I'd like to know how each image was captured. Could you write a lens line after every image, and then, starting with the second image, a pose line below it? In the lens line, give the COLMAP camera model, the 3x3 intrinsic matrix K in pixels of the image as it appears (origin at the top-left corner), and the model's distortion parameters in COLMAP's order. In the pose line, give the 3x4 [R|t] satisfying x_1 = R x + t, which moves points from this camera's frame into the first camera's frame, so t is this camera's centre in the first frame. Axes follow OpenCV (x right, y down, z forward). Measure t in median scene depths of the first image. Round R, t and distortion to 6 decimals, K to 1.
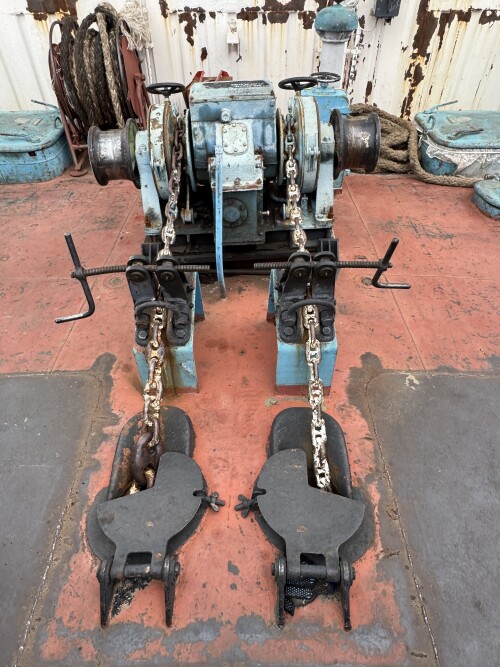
lens RADIAL K [[447.1, 0, 251.5], [0, 447.1, 333.7], [0, 0, 1]] dist [0.001762, -0.001523]
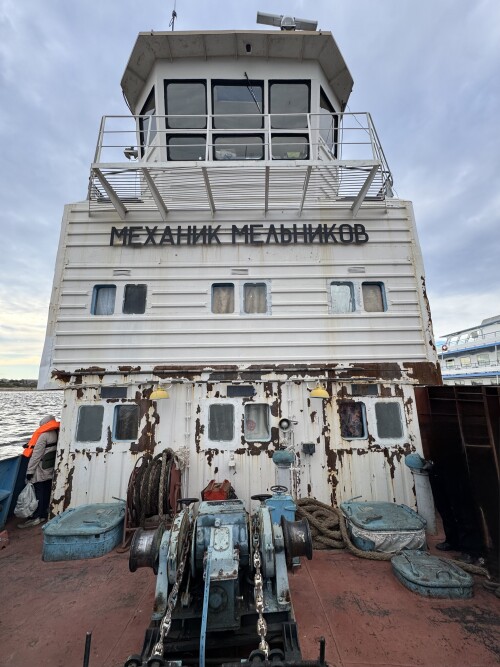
lens RADIAL K [[266.9, 0, 251.6], [0, 266.9, 331.3], [0, 0, 1]] dist [-0.002020, 0.000336]
pose [[0.999959, -0.001820, 0.008819, 0.034878], [0.008385, 0.545225, -0.838248, -0.013480], [-0.003282, 0.838287, 0.545219, -0.095170]]
